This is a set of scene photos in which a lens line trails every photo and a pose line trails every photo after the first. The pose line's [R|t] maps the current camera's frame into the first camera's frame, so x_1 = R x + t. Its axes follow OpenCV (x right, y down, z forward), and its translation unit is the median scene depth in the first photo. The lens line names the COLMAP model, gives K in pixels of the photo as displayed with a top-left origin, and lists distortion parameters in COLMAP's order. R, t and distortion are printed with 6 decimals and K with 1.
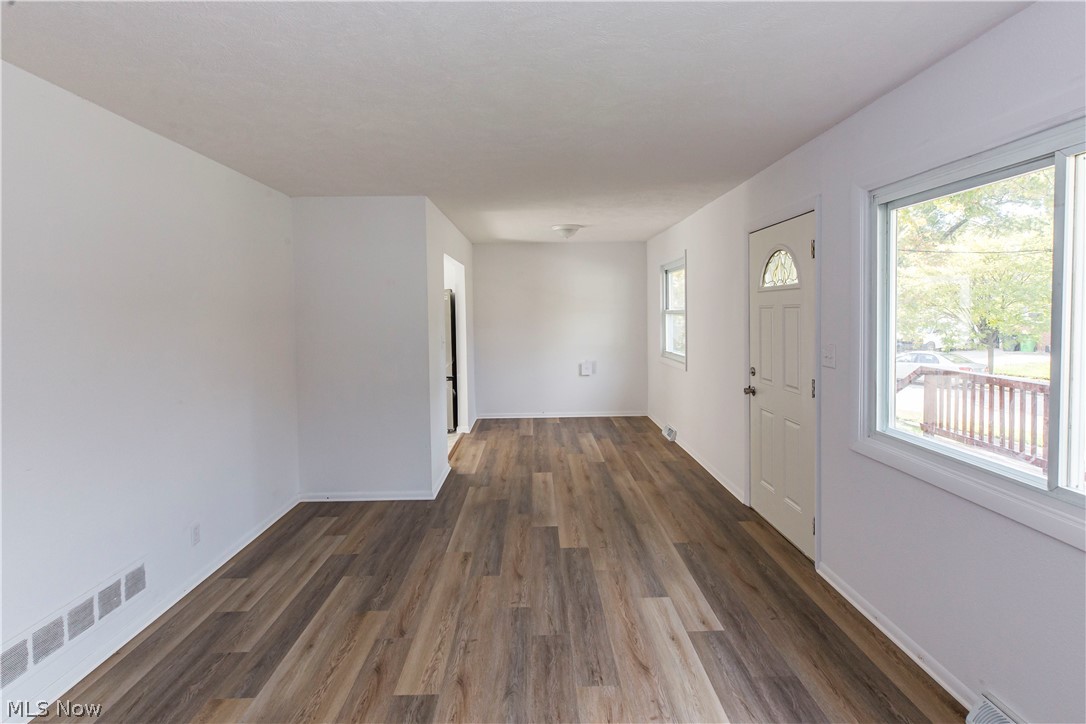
lens RADIAL K [[536.5, 0, 540.1], [0, 536.5, 329.7], [0, 0, 1]] dist [0.005181, 0.000131]
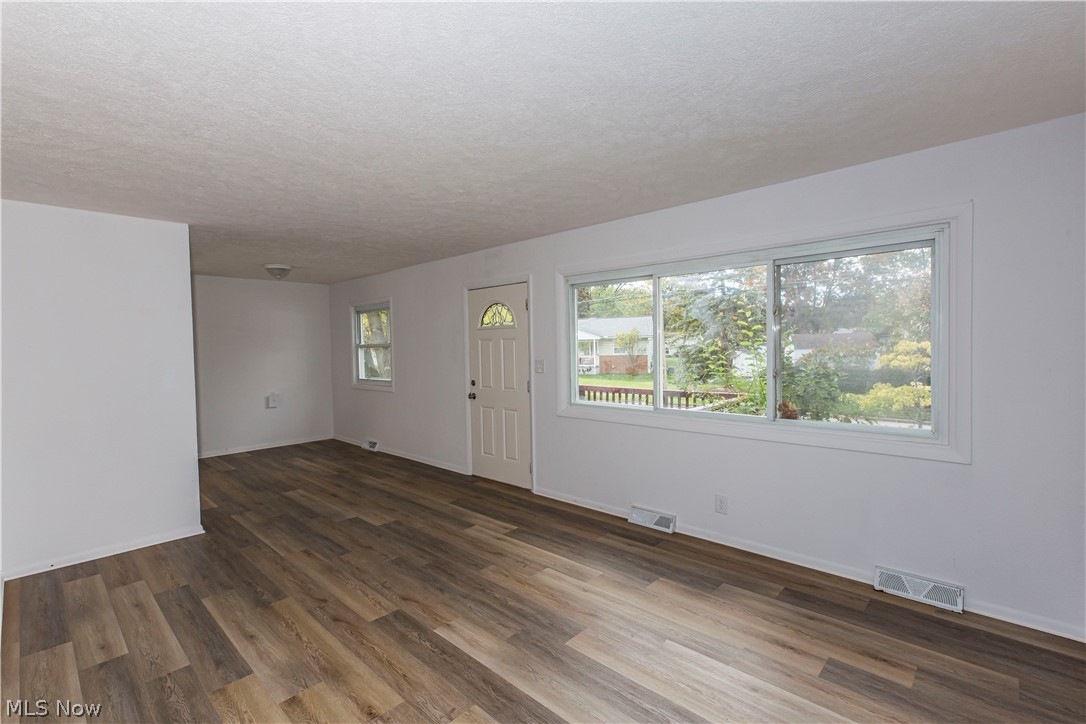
lens RADIAL K [[495.2, 0, 543.5], [0, 495.2, 360.9], [0, 0, 1]] dist [0.002203, -0.000266]
pose [[0.696640, -0.022136, 0.717079, -0.631969], [0.032588, 0.999469, -0.000806, 0.033215], [-0.716680, 0.023930, 0.696991, -0.140634]]
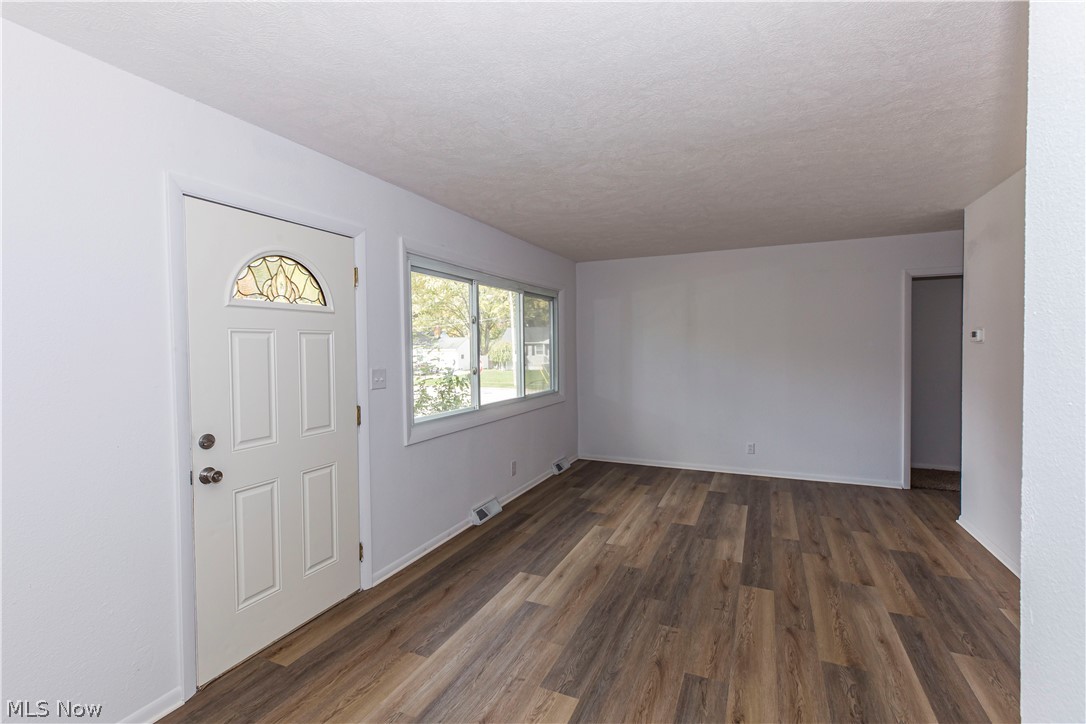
lens RADIAL K [[495.2, 0, 535.5], [0, 495.2, 360.9], [0, 0, 1]] dist [0.002203, -0.000266]
pose [[-0.901973, 0.013803, 0.431571, -0.209700], [0.040407, 0.997801, 0.052537, -0.030437], [-0.429897, 0.064825, -0.900548, 1.840709]]
